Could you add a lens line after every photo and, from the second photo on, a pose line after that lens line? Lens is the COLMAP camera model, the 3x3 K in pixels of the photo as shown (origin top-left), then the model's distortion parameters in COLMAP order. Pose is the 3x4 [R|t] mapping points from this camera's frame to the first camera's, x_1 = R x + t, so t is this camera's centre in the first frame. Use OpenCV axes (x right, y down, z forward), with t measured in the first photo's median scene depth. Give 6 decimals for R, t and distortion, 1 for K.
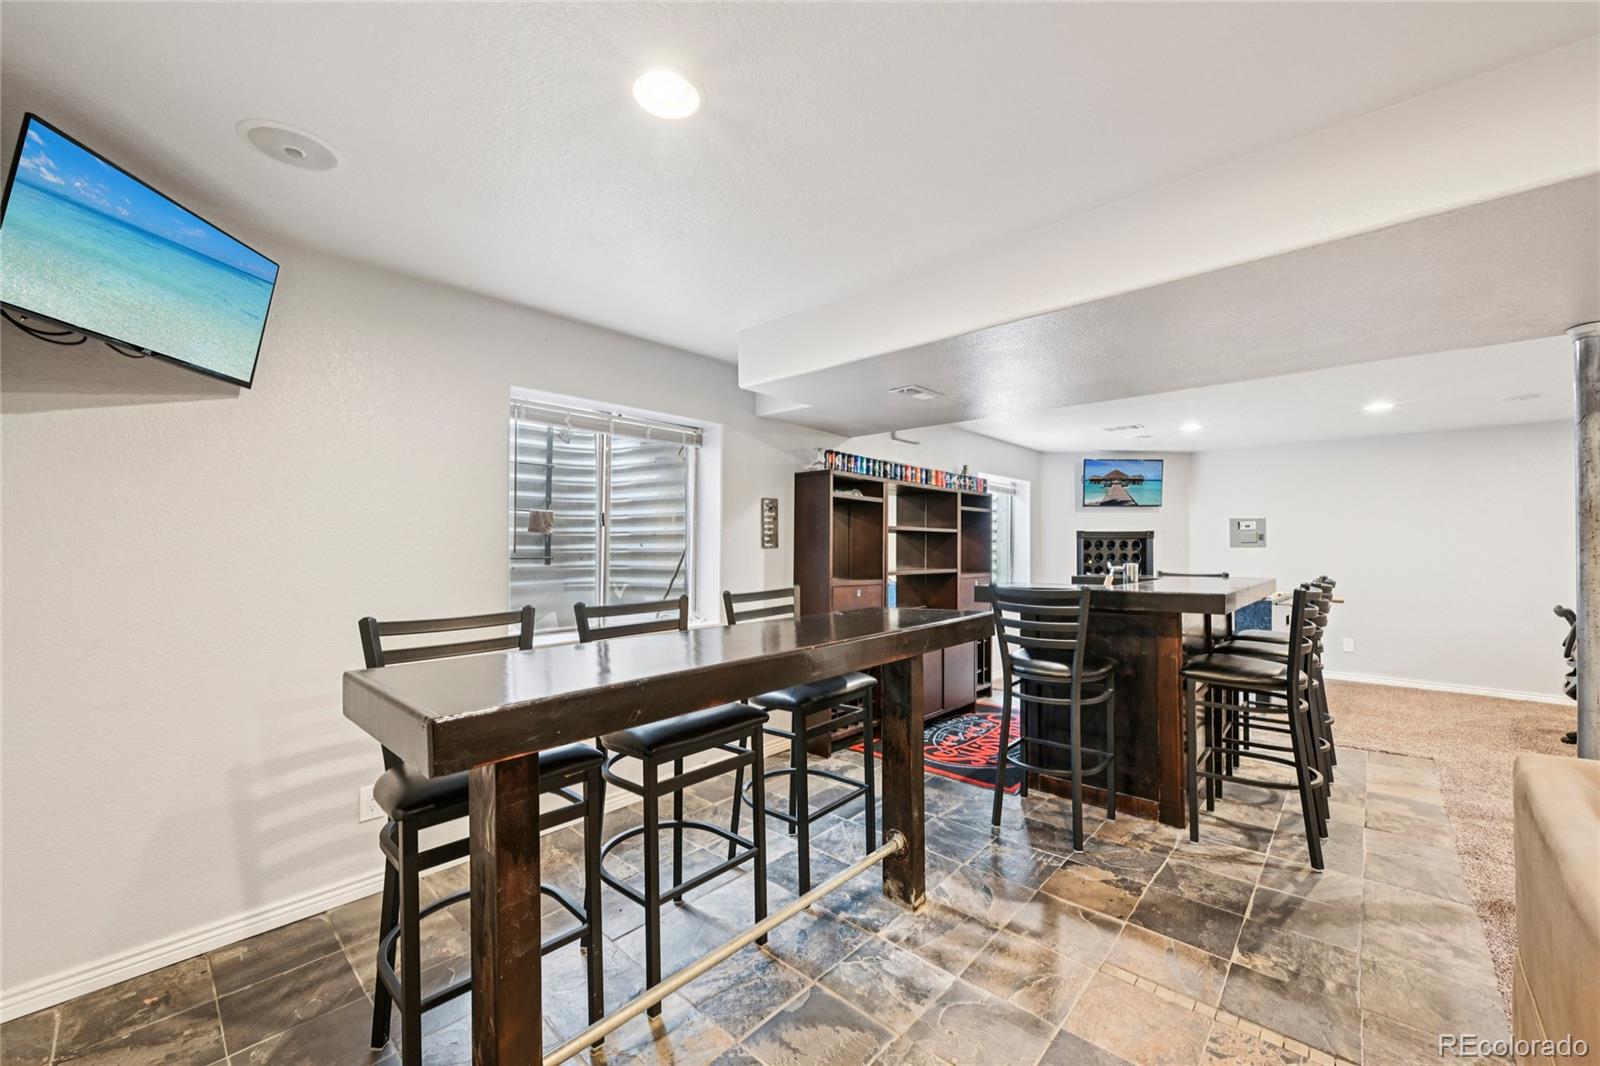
lens RADIAL K [[630.2, 0, 804.5], [0, 630.2, 536.3], [0, 0, 1]] dist [-0.004521, 0.000953]
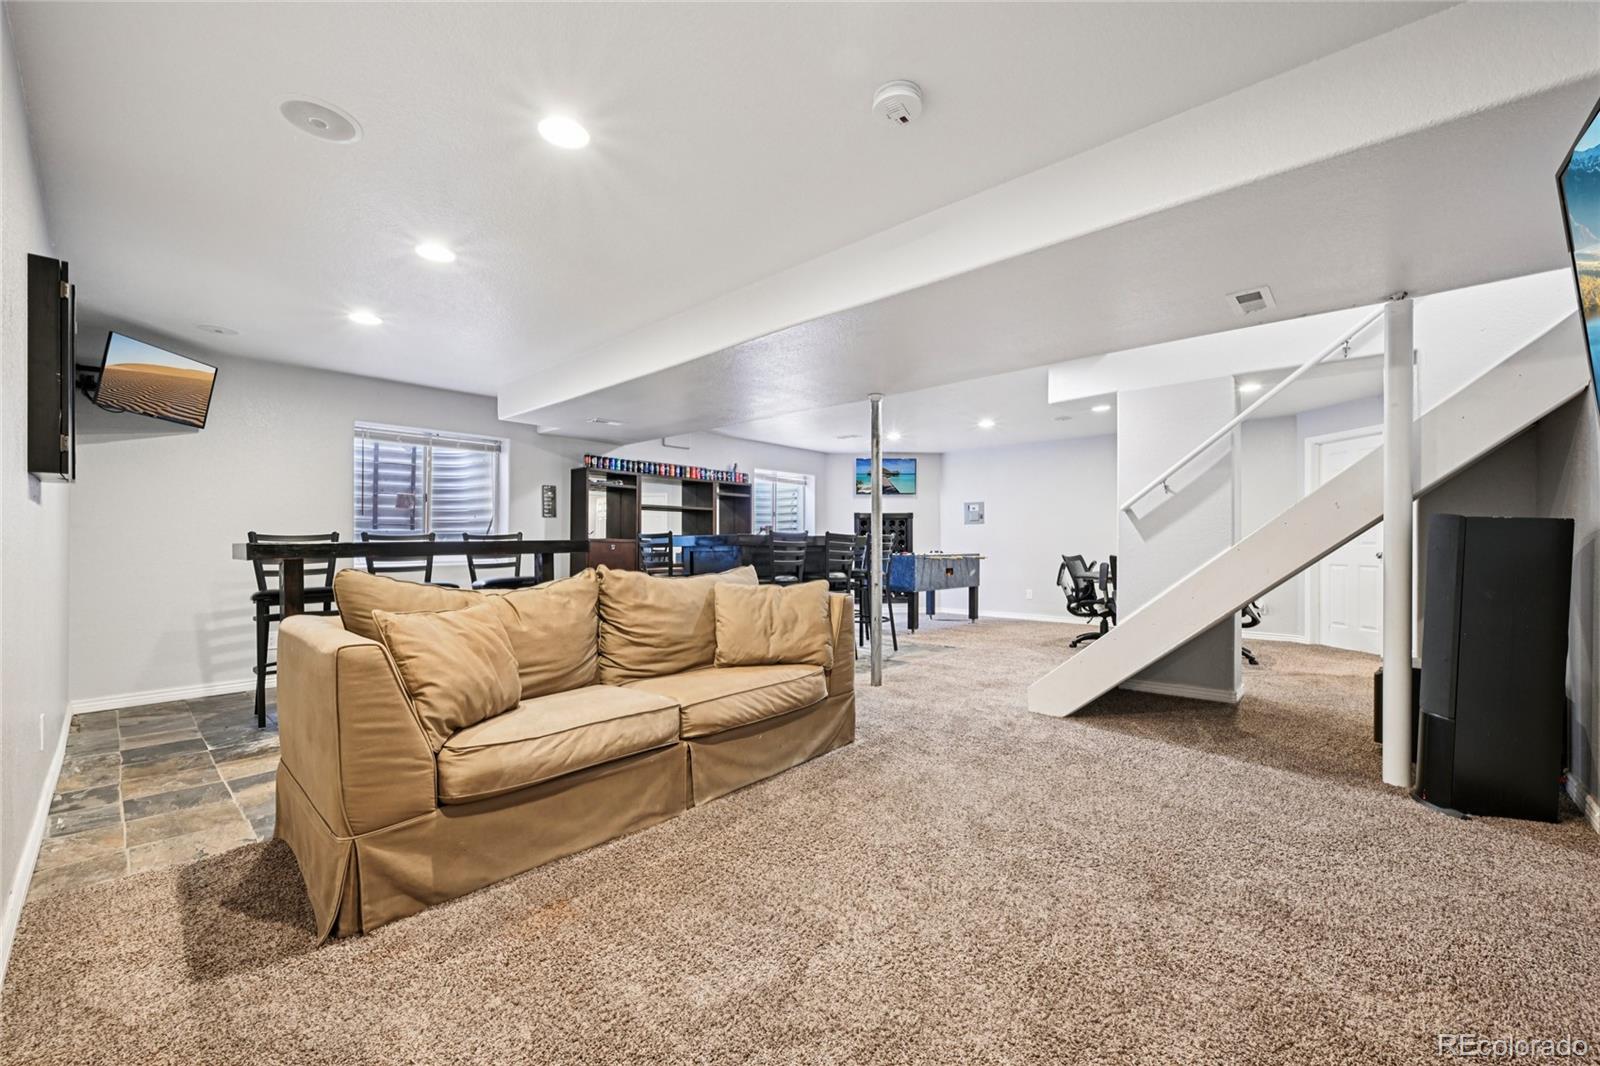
lens RADIAL K [[630.2, 0, 803.7], [0, 630.2, 537.1], [0, 0, 1]] dist [-0.004521, 0.000953]
pose [[0.999954, -0.003310, 0.008996, 0.496437], [0.003254, 0.999975, 0.006212, 0.053312], [-0.009016, -0.006183, 0.999940, -0.502651]]
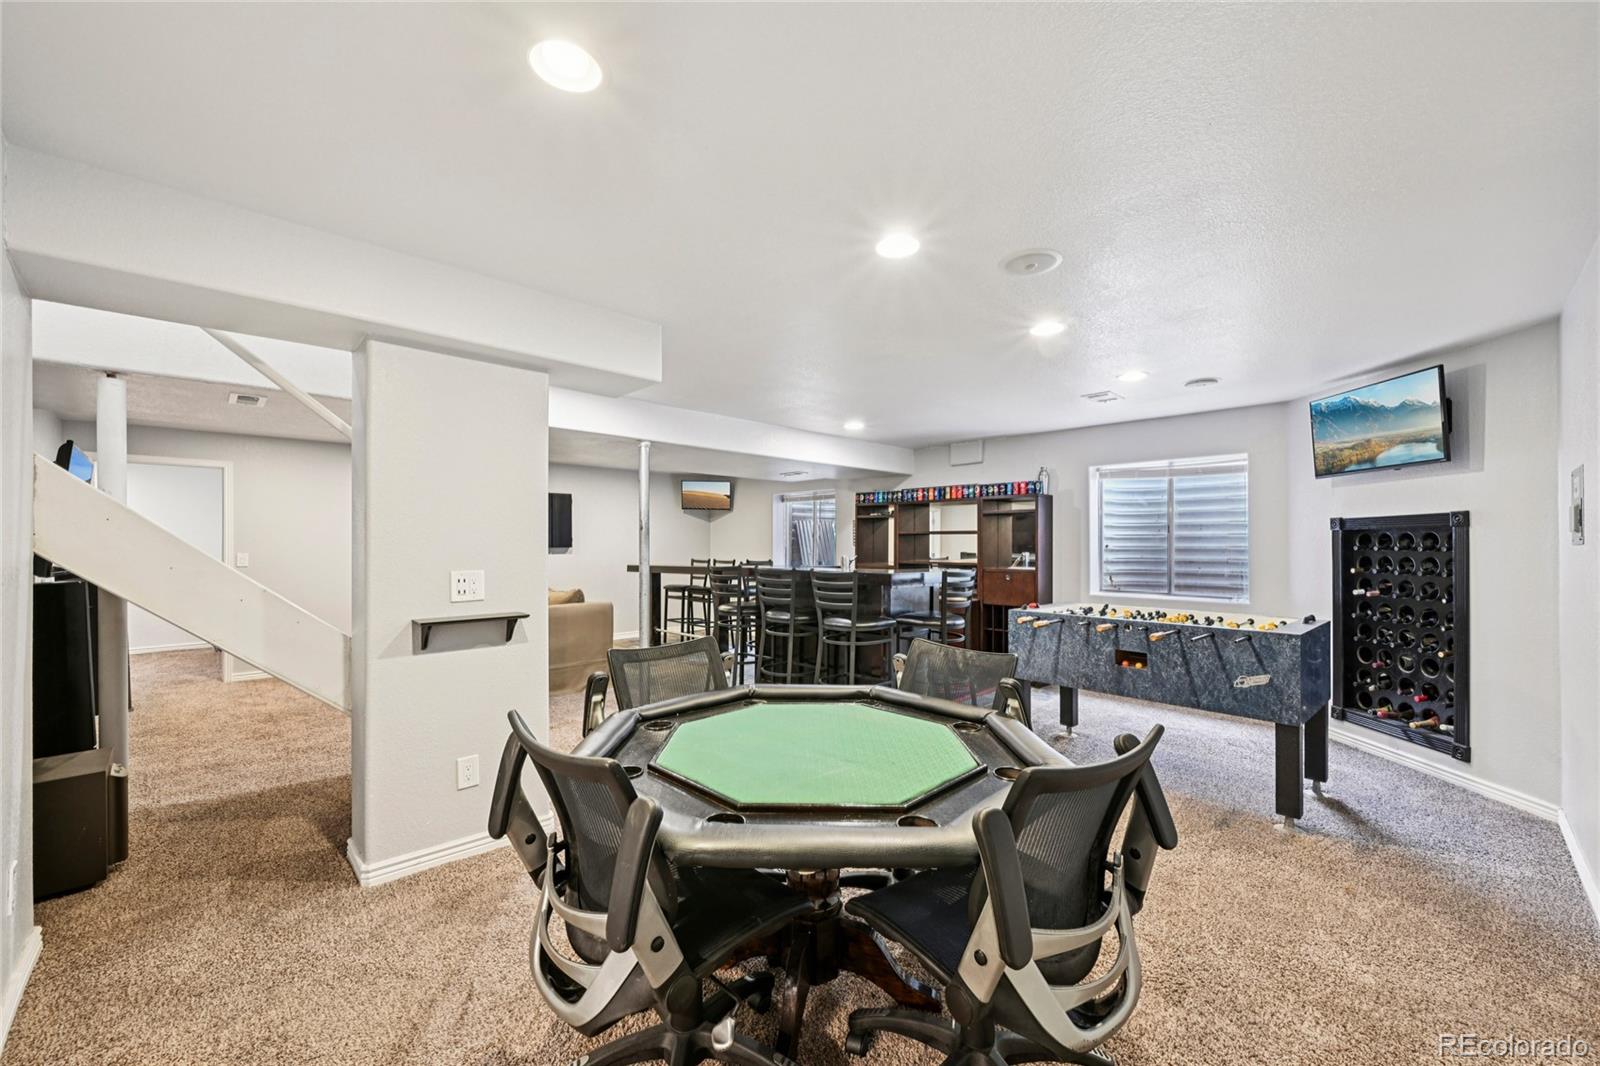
lens RADIAL K [[630.2, 0, 802.7], [0, 630.2, 542.9], [0, 0, 1]] dist [-0.004521, 0.000953]
pose [[-0.069279, -0.012314, -0.997521, 1.662773], [0.007027, 0.999893, -0.012832, 0.028201], [0.997573, -0.007899, -0.069185, 0.850275]]
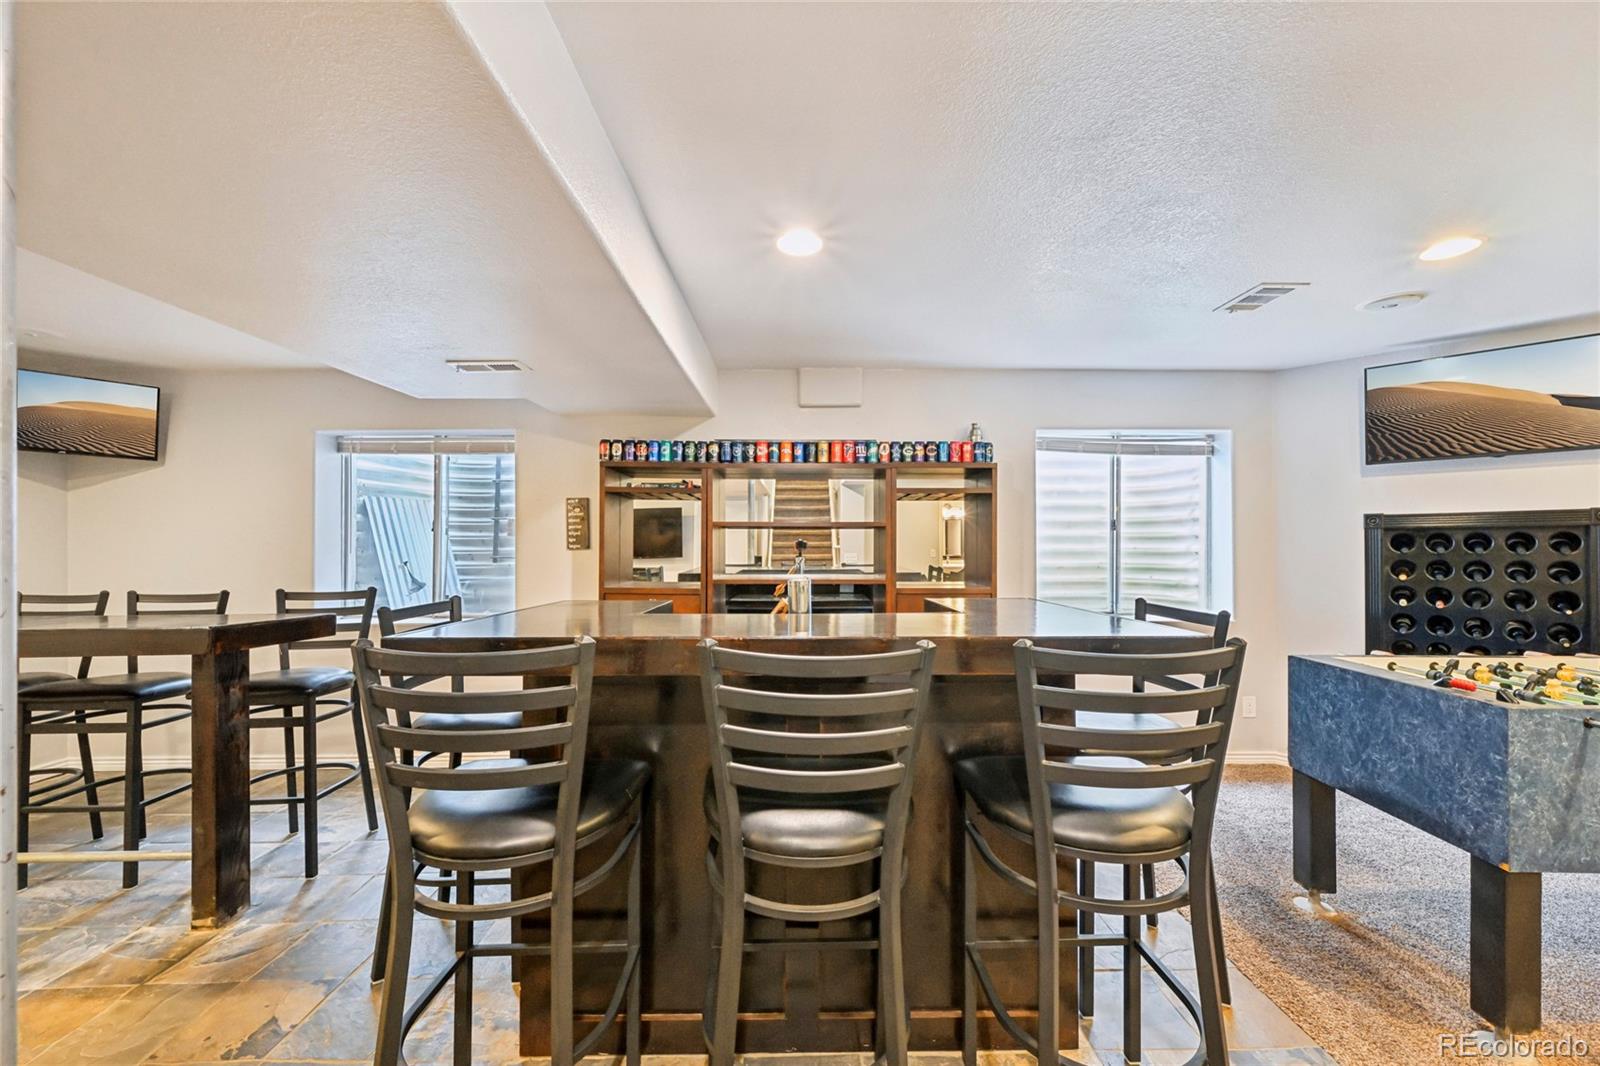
lens RADIAL K [[630.2, 0, 799.5], [0, 630.2, 542.0], [0, 0, 1]] dist [-0.004521, 0.000953]
pose [[0.684729, -0.005558, -0.728777, 0.769627], [0.015494, 0.999856, 0.006932, 0.004720], [0.728633, -0.016038, 0.684716, 0.522051]]
